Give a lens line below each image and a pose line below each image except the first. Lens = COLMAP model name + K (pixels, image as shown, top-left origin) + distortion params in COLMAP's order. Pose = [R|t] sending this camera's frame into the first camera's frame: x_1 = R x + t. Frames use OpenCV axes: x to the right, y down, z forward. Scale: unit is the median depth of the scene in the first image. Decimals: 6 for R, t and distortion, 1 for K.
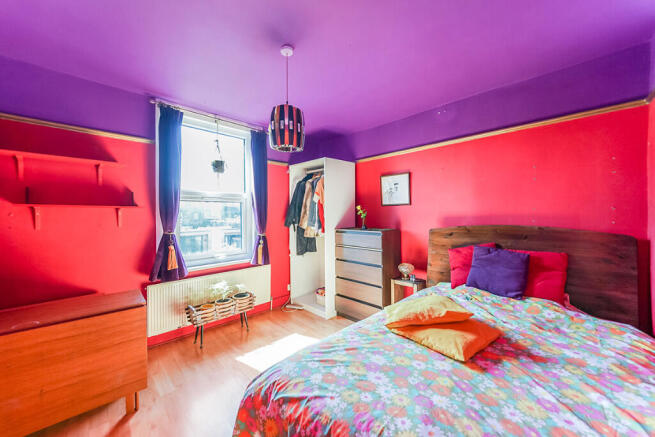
lens RADIAL K [[243.0, 0, 327.5], [0, 243.0, 218.5], [0, 0, 1]] dist [0.000571, 0.000041]
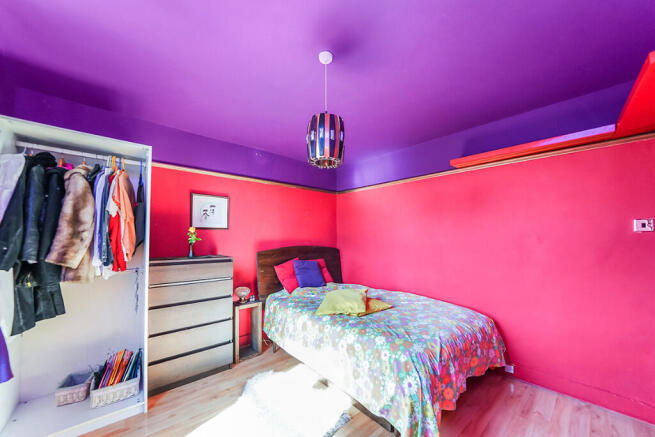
lens RADIAL K [[223.7, 0, 327.3], [0, 223.7, 236.3], [0, 0, 1]] dist [-0.000531, -0.000026]
pose [[0.093768, 0.019640, 0.995400, -0.538236], [0.025273, 0.999436, -0.022100, 0.002789], [-0.995273, 0.027230, 0.093219, 0.506457]]
